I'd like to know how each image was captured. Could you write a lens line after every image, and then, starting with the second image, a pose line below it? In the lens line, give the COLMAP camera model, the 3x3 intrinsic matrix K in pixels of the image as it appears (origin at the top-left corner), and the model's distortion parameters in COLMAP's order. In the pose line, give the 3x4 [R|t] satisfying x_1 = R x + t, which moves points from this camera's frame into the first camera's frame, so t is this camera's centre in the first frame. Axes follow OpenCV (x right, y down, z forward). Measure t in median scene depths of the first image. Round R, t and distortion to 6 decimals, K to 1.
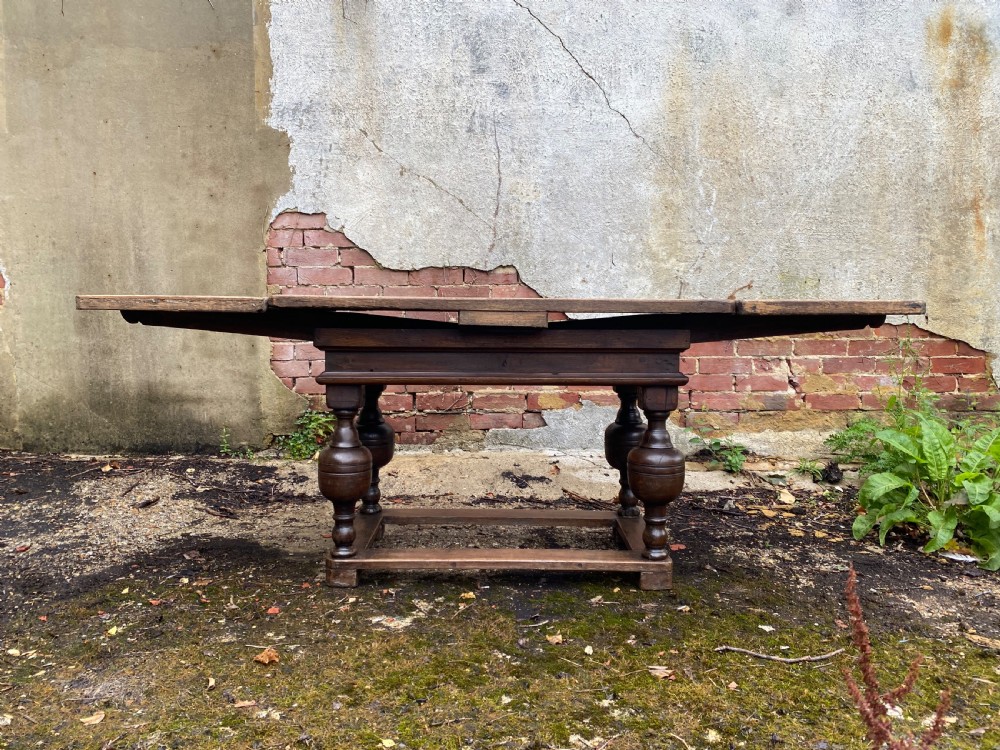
lens RADIAL K [[767.2, 0, 496.9], [0, 767.2, 368.2], [0, 0, 1]] dist [0.019154, -0.012826]
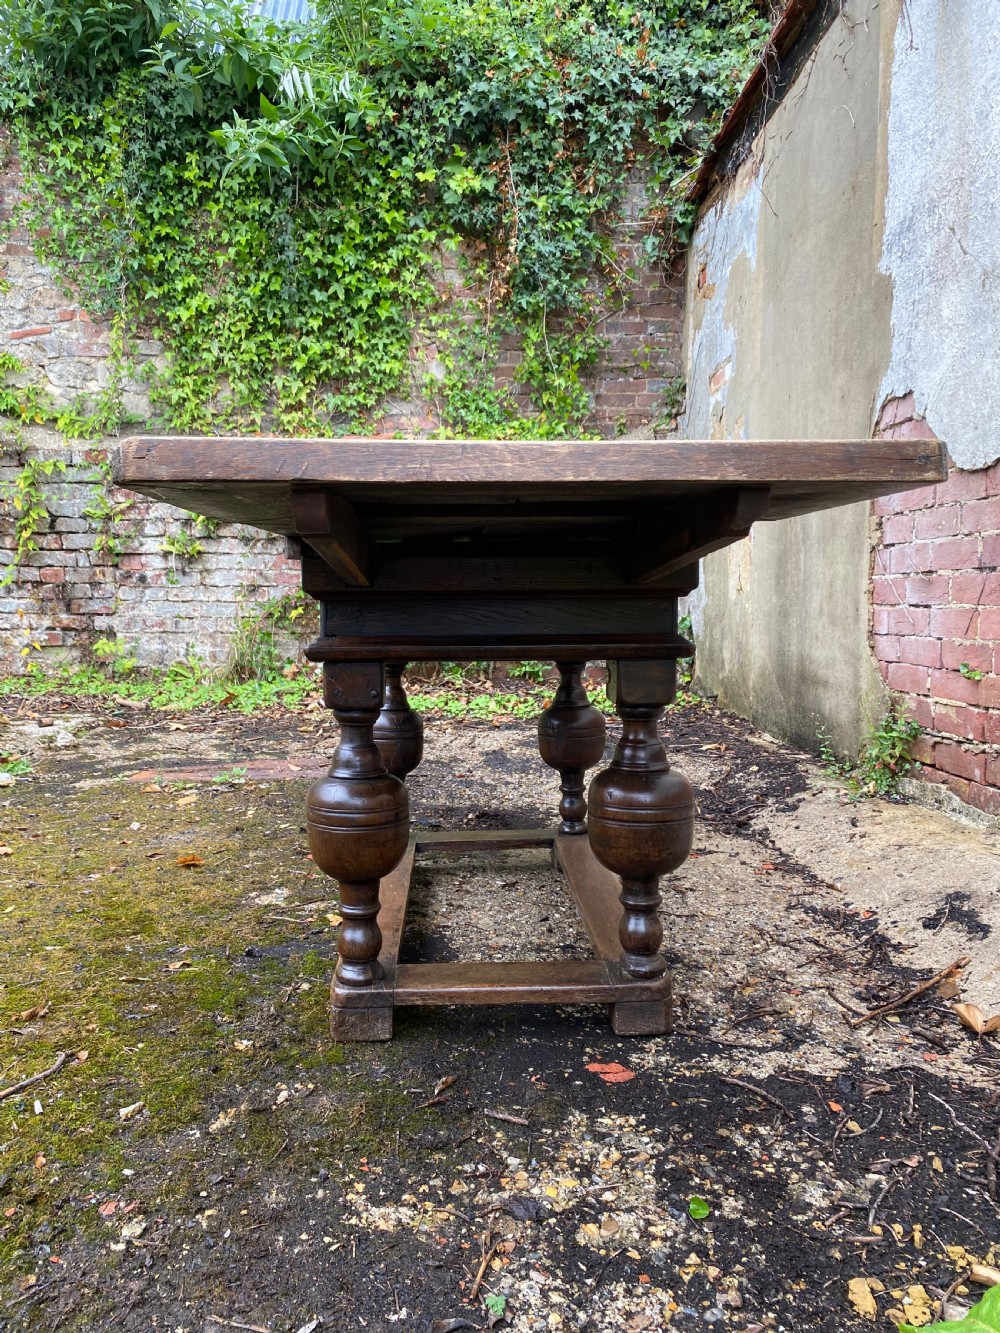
lens RADIAL K [[1022.7, 0, 490.2], [0, 1022.7, 662.1], [0, 0, 1]] dist [0.019154, -0.012826]
pose [[0.046219, 0.066694, -0.996702, 0.574397], [-0.070995, 0.995465, 0.063319, -0.018581], [0.996405, 0.067834, 0.050745, 0.650772]]
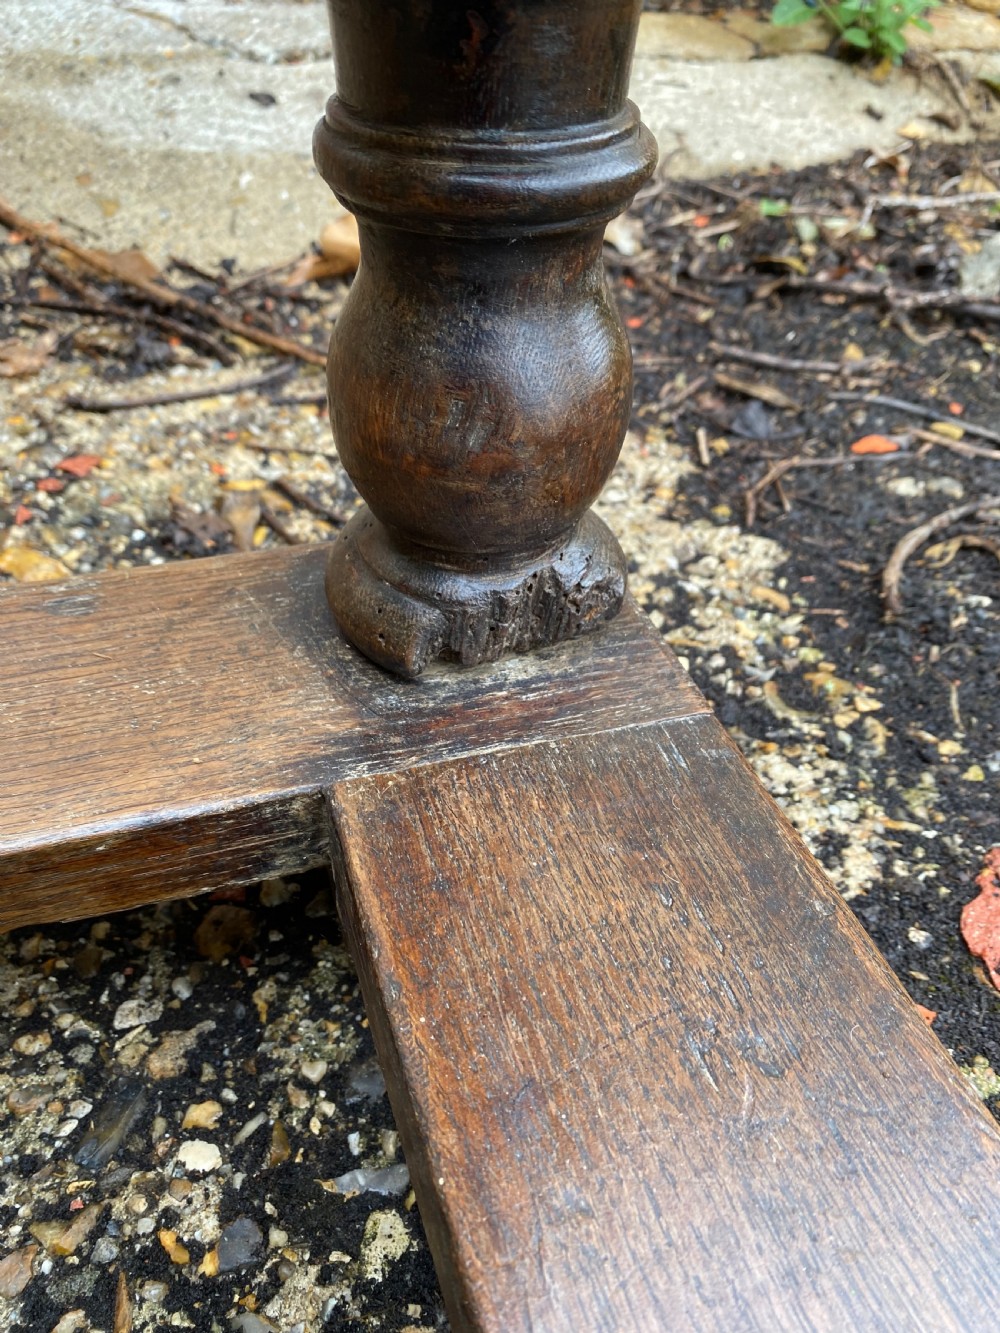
lens RADIAL K [[1022.7, 0, 511.9], [0, 1022.7, 644.0], [0, 0, 1]] dist [0.019154, -0.012826]
pose [[0.953053, -0.171233, 0.249738, 0.111420], [-0.003190, 0.819031, 0.573740, 0.100389], [-0.302786, -0.547601, 0.780034, 0.692443]]
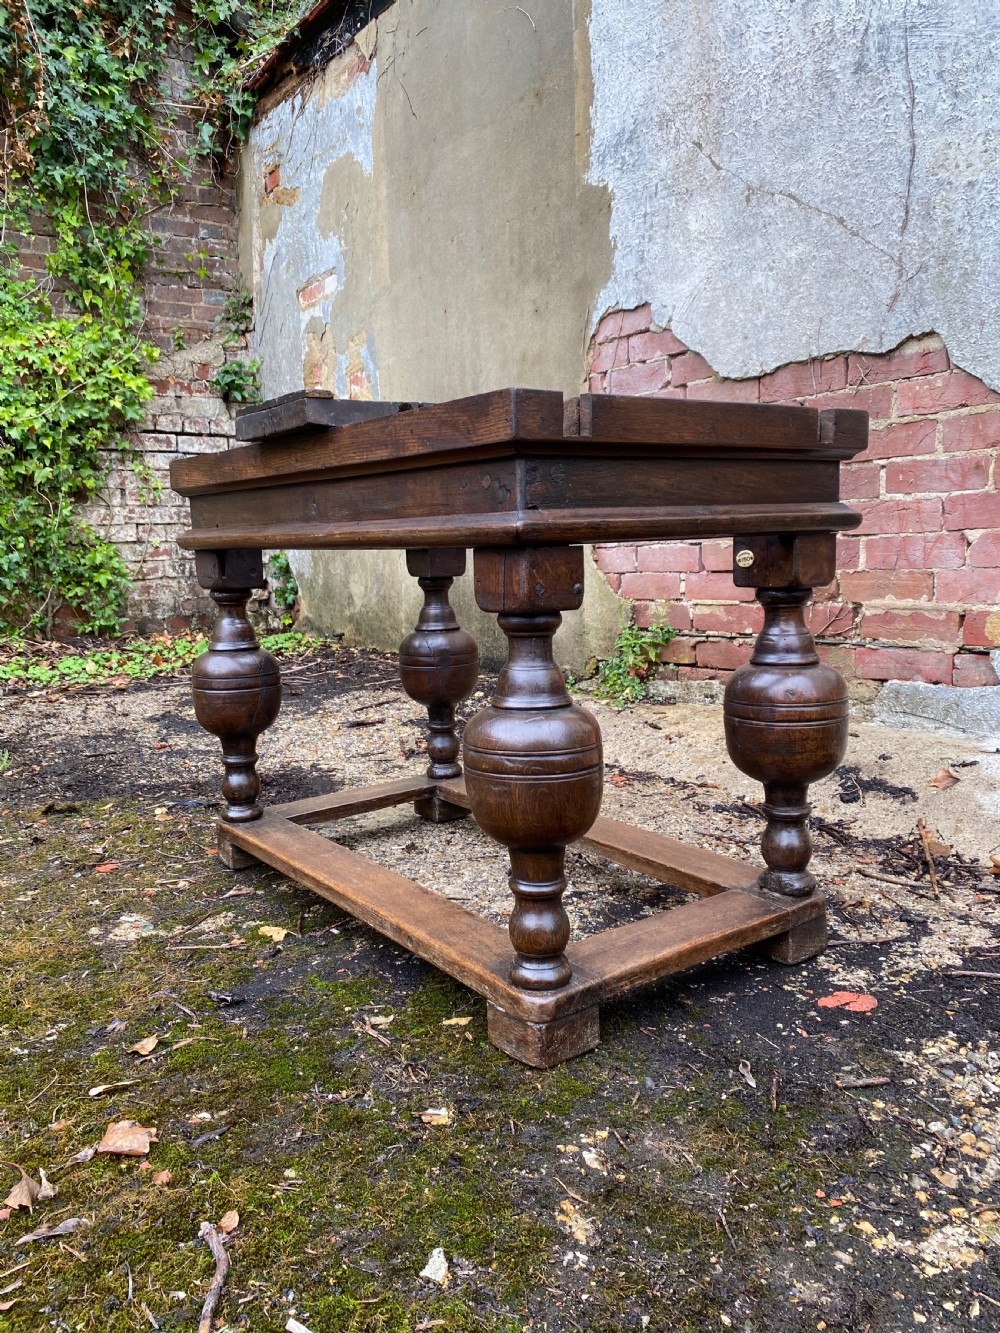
lens RADIAL K [[1022.7, 0, 501.3], [0, 1022.7, 653.3], [0, 0, 1]] dist [0.019154, -0.012826]
pose [[0.592944, 0.069005, -0.802281, 0.382940], [-0.025270, 0.997425, 0.067114, 0.025325], [0.804847, -0.019521, 0.593161, 0.418523]]
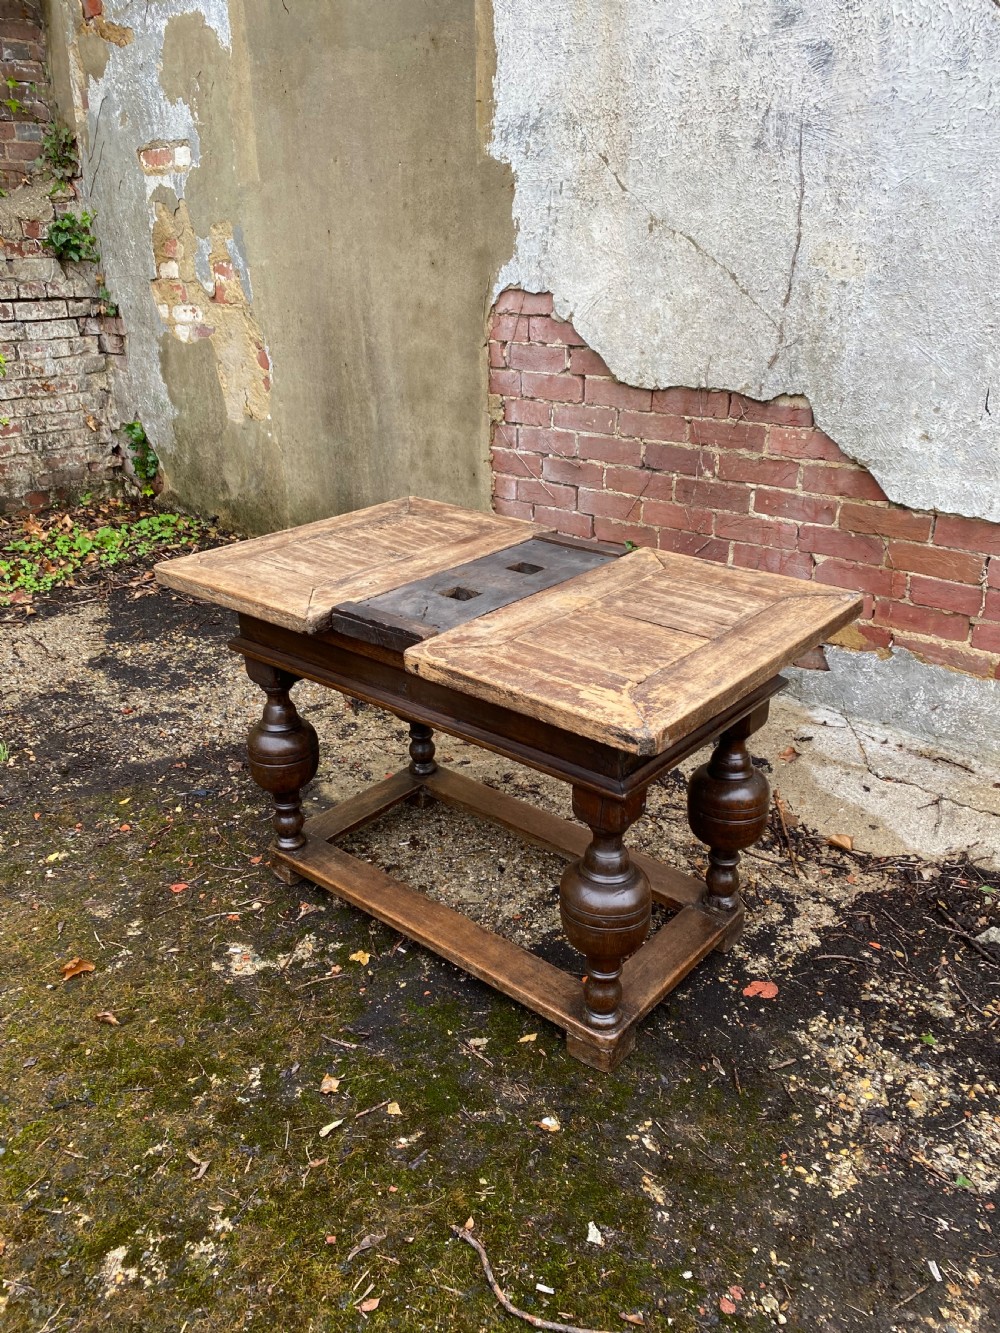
lens RADIAL K [[1022.7, 0, 505.0], [0, 1022.7, 658.0], [0, 0, 1]] dist [0.019154, -0.012826]
pose [[0.755152, 0.245388, -0.607890, 0.371697], [-0.039302, 0.942577, 0.331669, -0.197821], [0.654371, -0.226570, 0.721433, 0.255496]]
